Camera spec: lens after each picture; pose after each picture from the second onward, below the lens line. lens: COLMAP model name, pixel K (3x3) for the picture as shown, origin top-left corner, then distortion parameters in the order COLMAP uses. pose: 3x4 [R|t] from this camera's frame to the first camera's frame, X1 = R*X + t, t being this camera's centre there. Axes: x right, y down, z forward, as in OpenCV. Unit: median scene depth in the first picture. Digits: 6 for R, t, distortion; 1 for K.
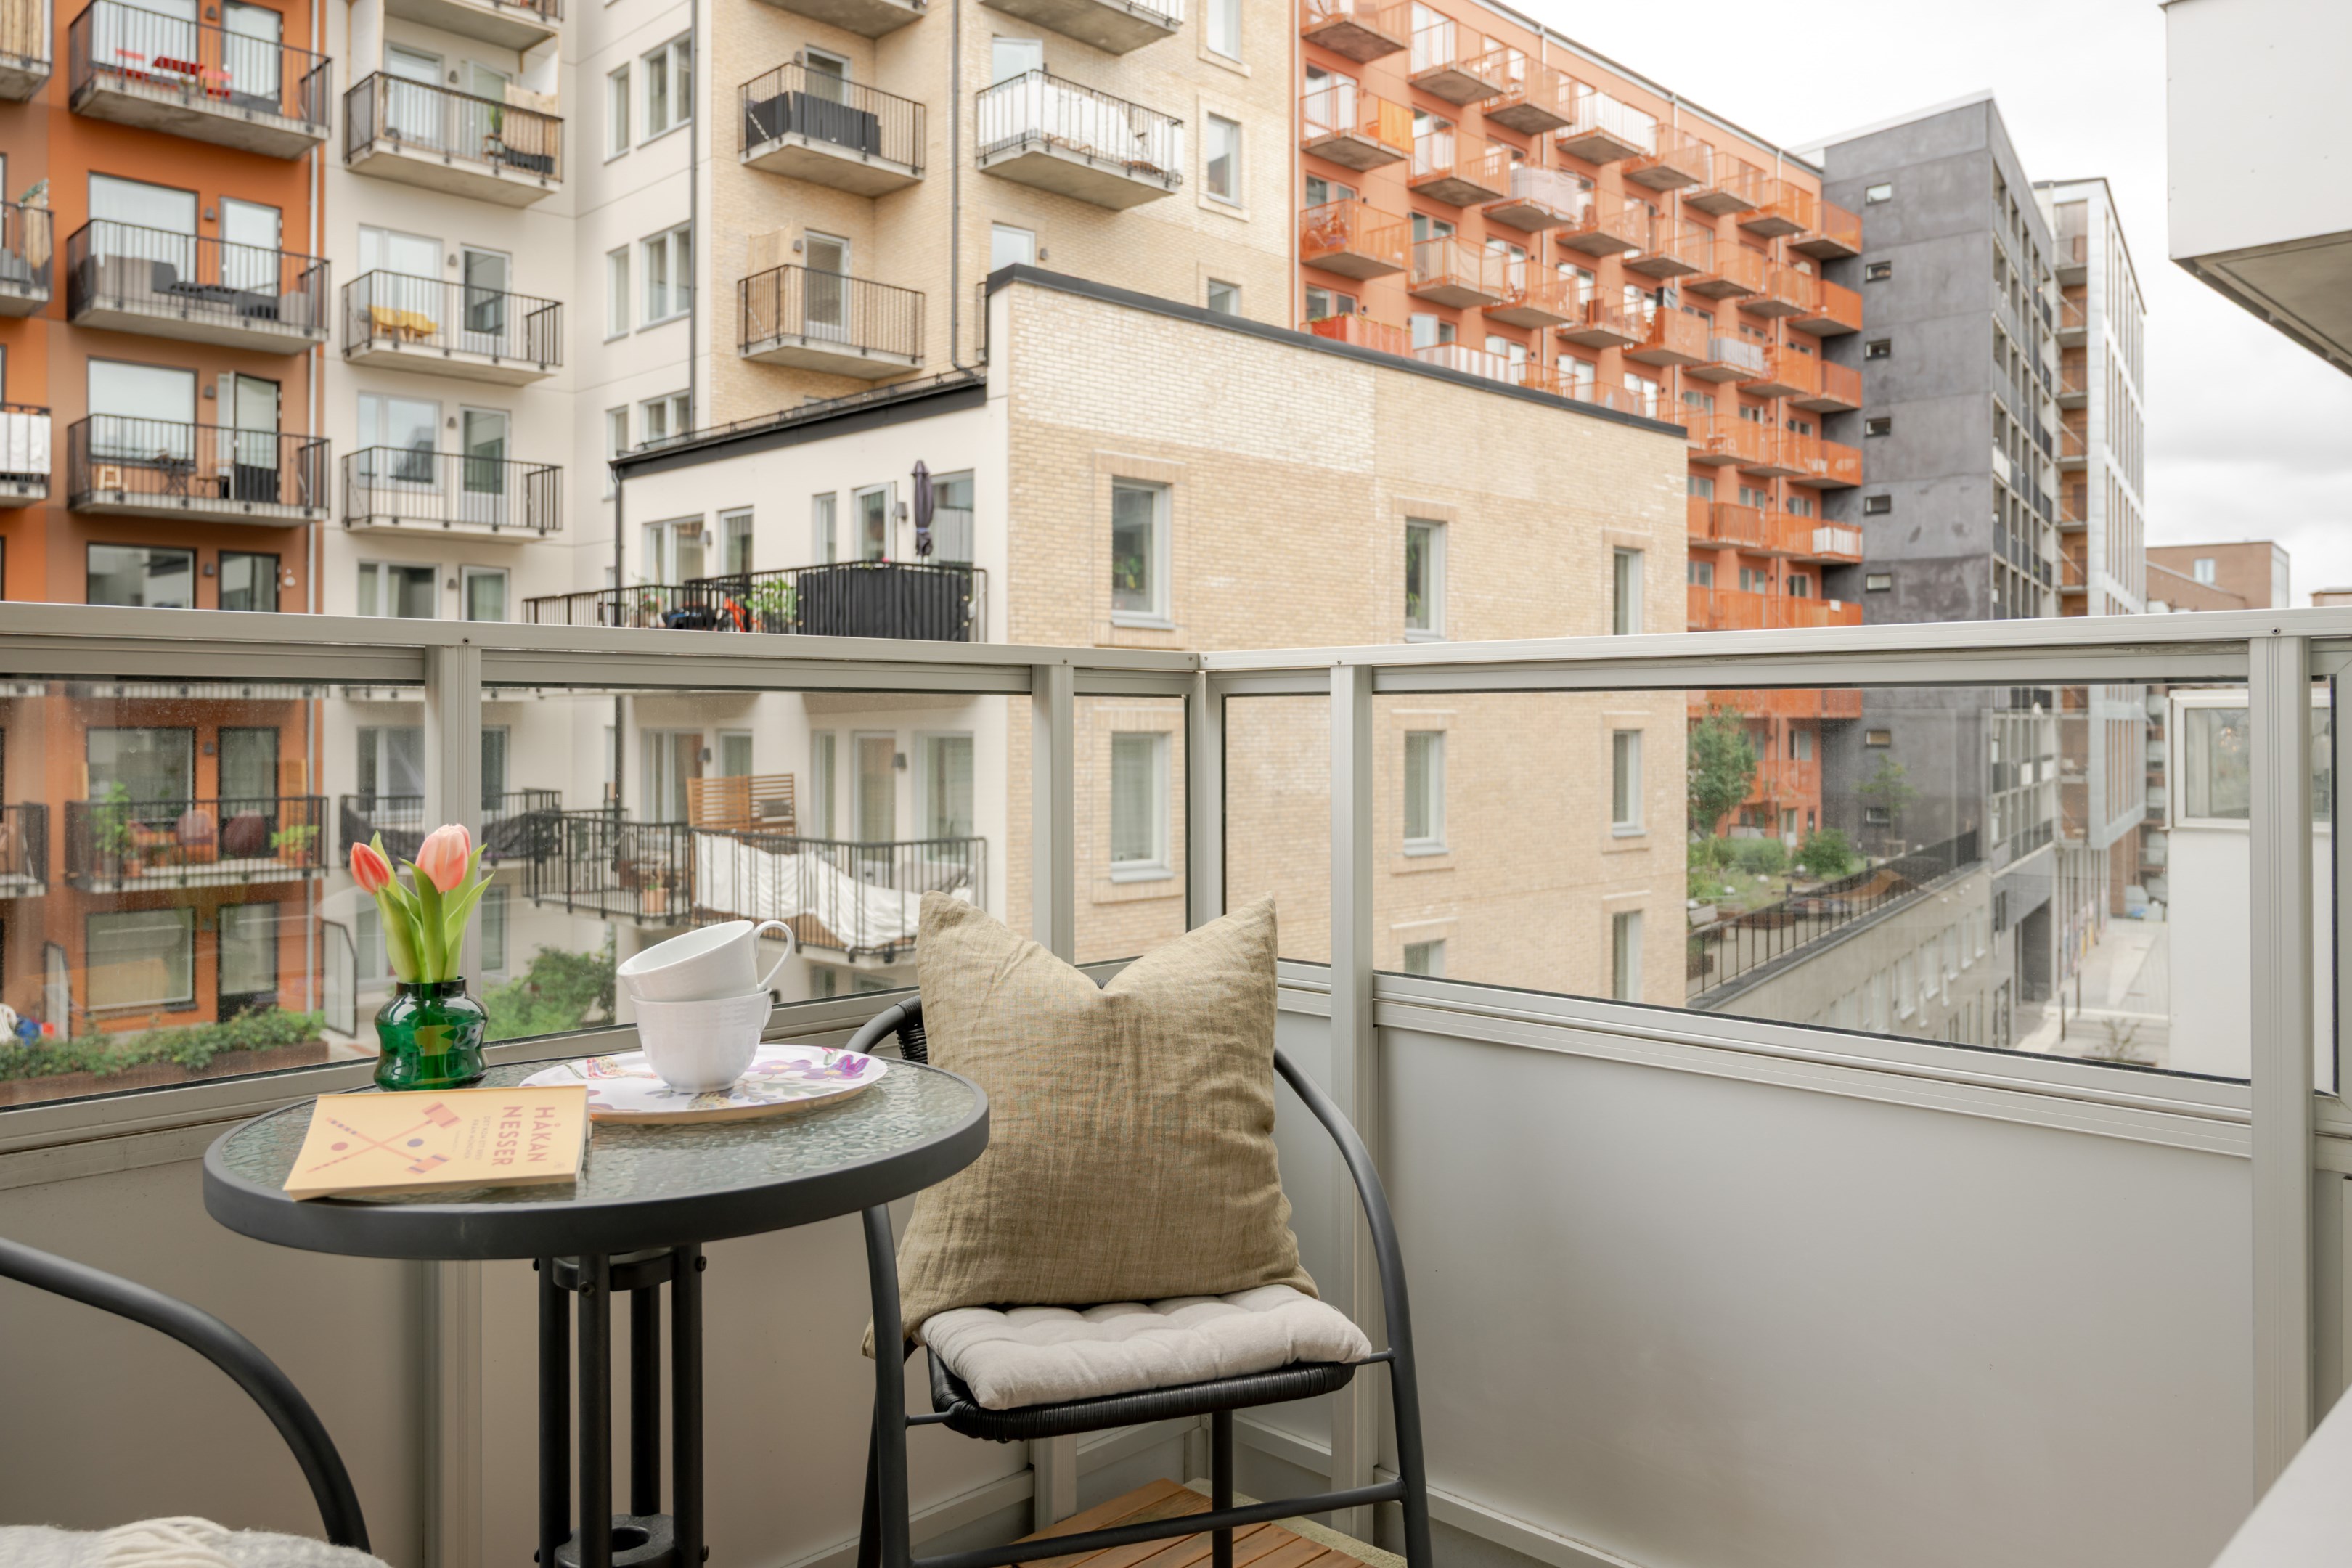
lens RADIAL K [[1728.4, 0, 1186.6], [0, 1728.4, 711.6], [0, 0, 1]] dist [-0.013558, 0.011063]
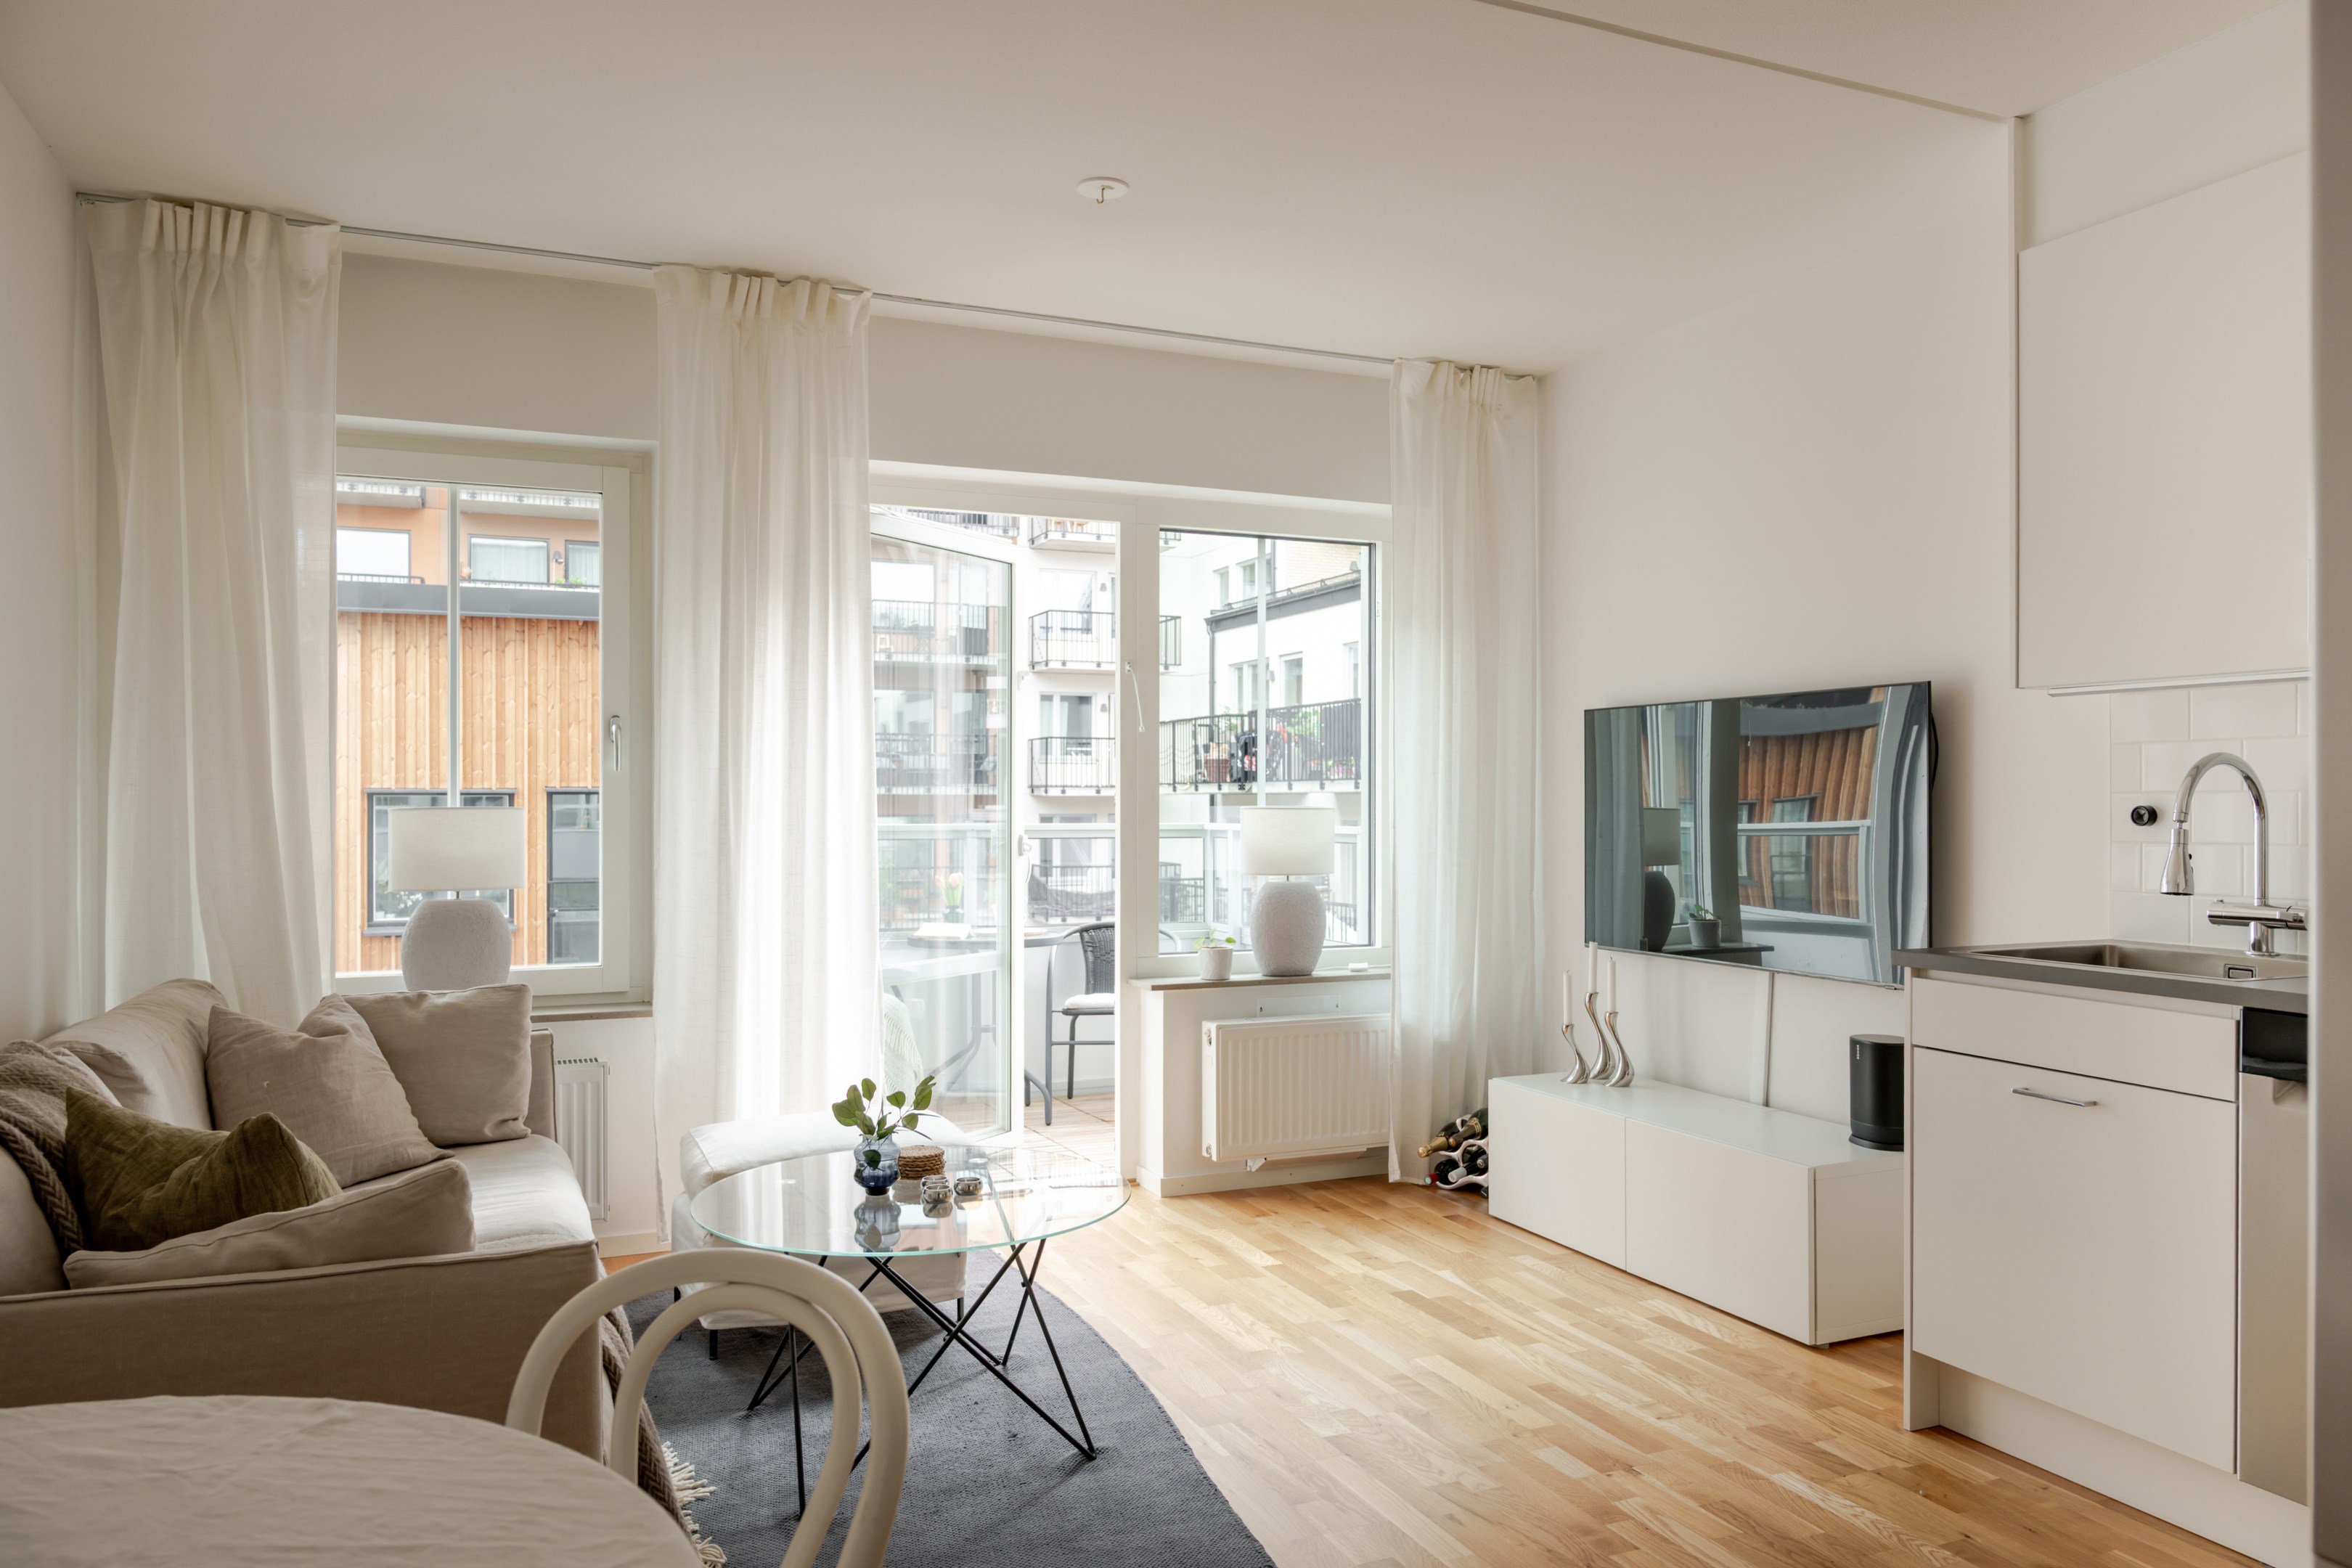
lens RADIAL K [[1602.3, 0, 1182.6], [0, 1602.3, 790.2], [0, 0, 1]] dist [-0.006917, 0.005105]
pose [[0.932835, -0.002821, -0.360292, 0.093942], [0.002412, 0.999996, -0.001585, -0.009297], [0.360295, 0.000610, 0.932838, -0.163579]]
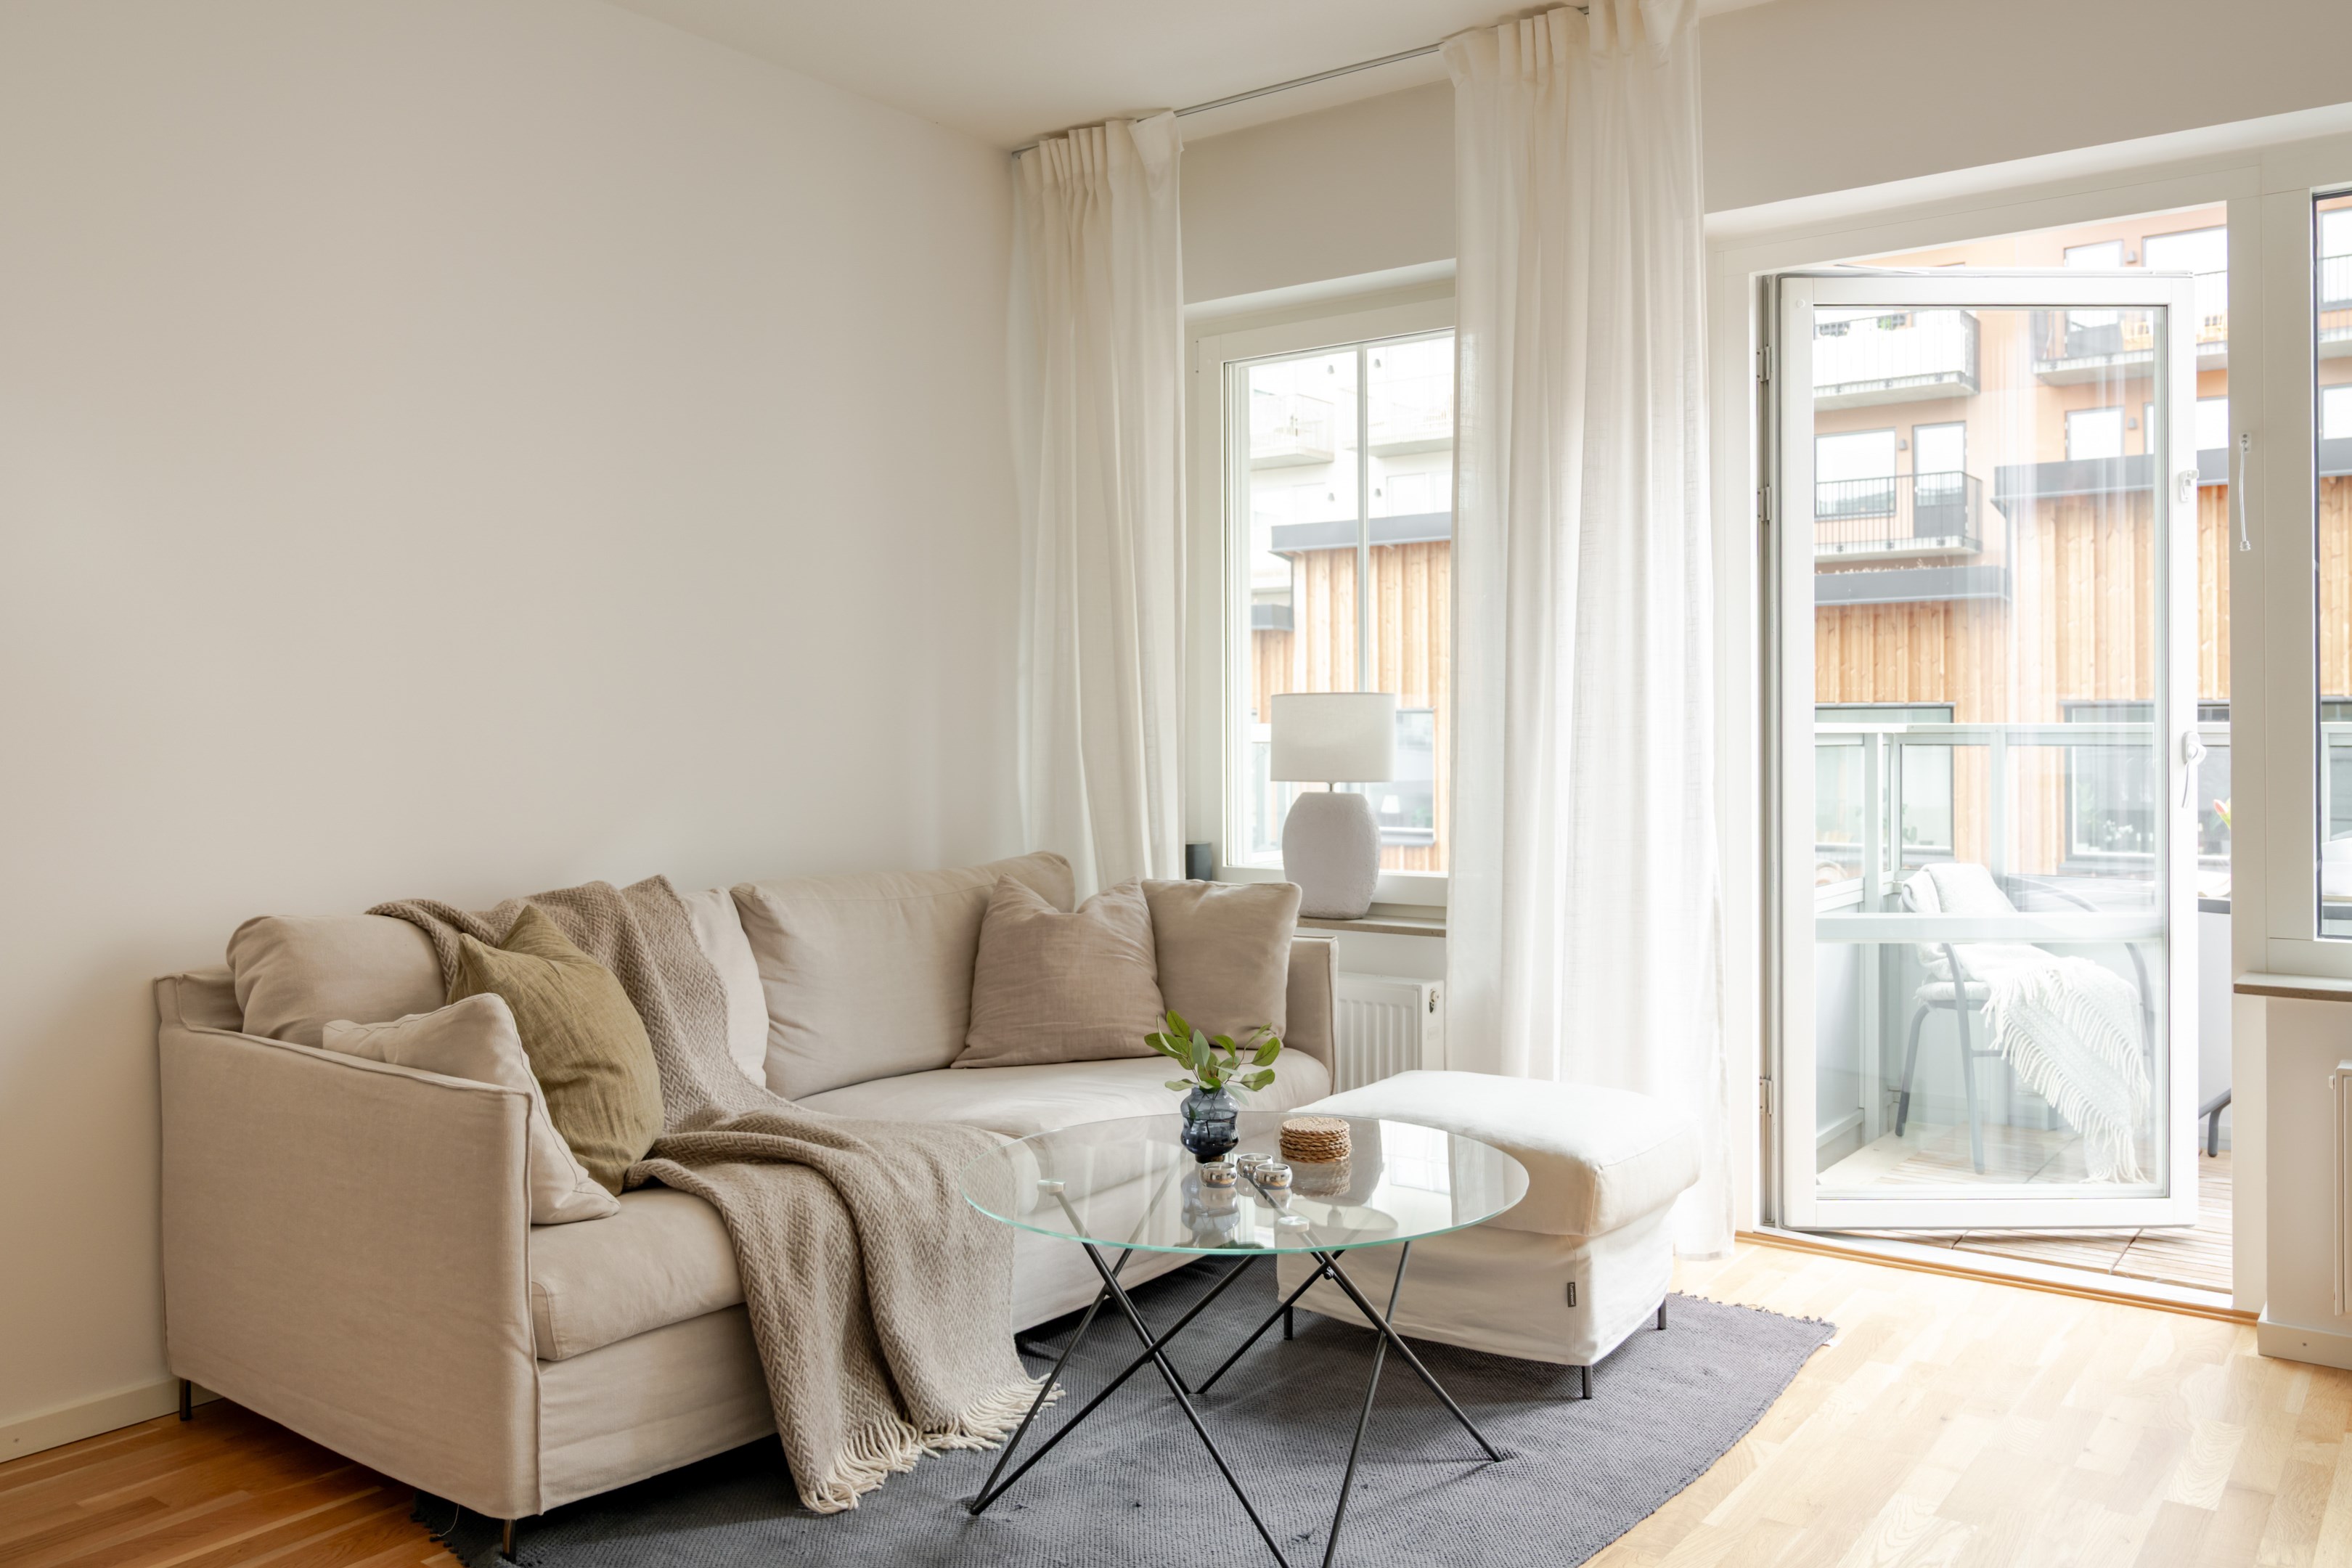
lens RADIAL K [[1823.6, 0, 1218.1], [0, 1823.6, 722.5], [0, 0, 1]] dist [0.004696, -0.006293]
pose [[0.164655, -0.004493, -0.986341, 0.137623], [0.009253, 0.999953, -0.003011, -0.004574], [0.986308, -0.008631, 0.164689, -0.071934]]
